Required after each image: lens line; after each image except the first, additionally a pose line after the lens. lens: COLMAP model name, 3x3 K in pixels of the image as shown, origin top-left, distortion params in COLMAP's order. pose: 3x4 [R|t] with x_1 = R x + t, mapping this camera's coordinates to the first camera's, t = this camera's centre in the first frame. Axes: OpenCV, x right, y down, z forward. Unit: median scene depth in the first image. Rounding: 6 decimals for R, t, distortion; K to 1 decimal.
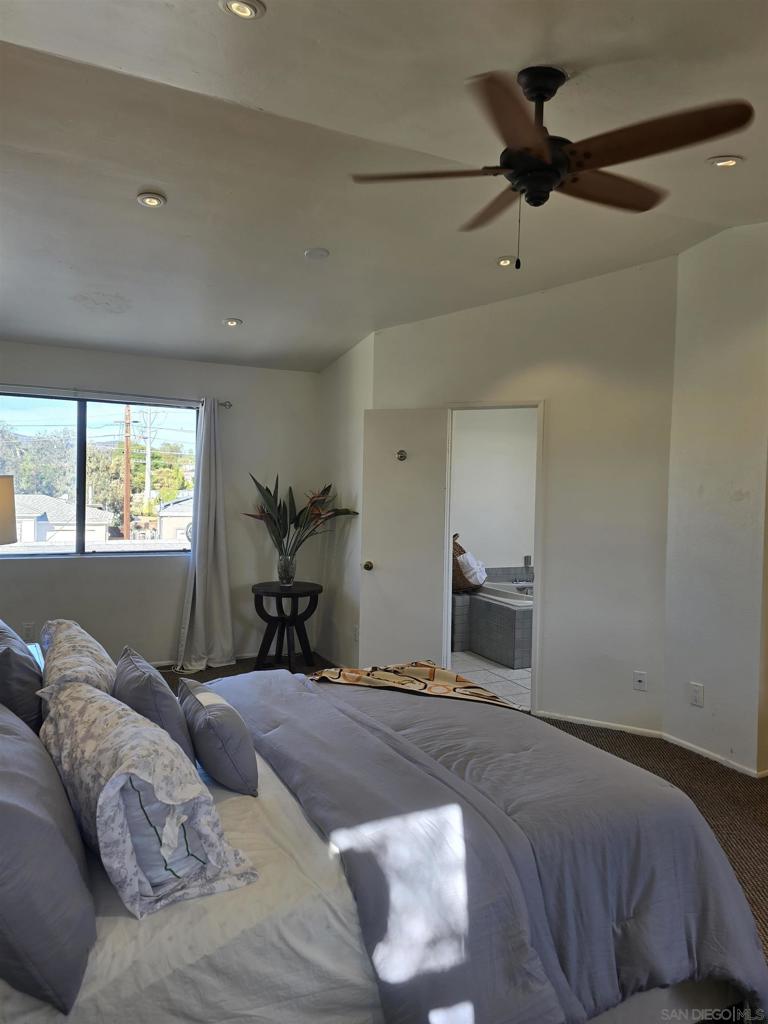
lens RADIAL K [[705.7, 0, 384.0], [0, 705.7, 512.0], [0, 0, 1]] dist [0.059921, -0.051867]
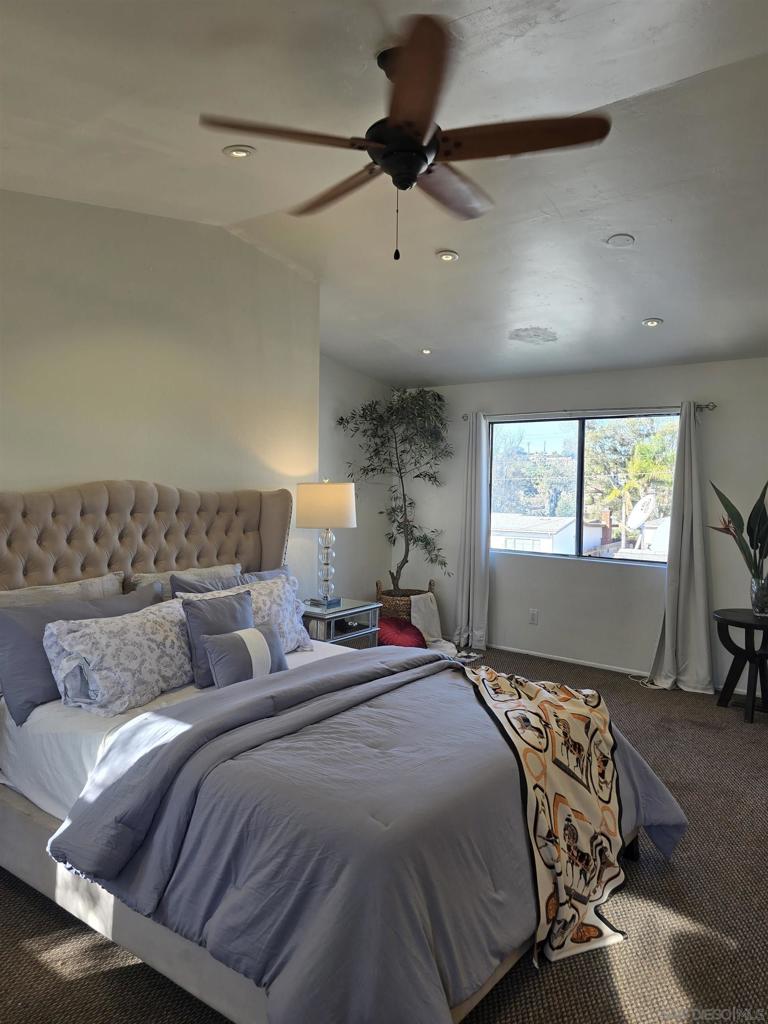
lens RADIAL K [[705.7, 0, 384.0], [0, 705.7, 512.0], [0, 0, 1]] dist [0.059921, -0.051867]
pose [[0.438723, 0.020126, -0.898397, 0.436551], [-0.042128, 0.999111, 0.001810, -0.000028], [0.897634, 0.037053, 0.439181, 0.236103]]
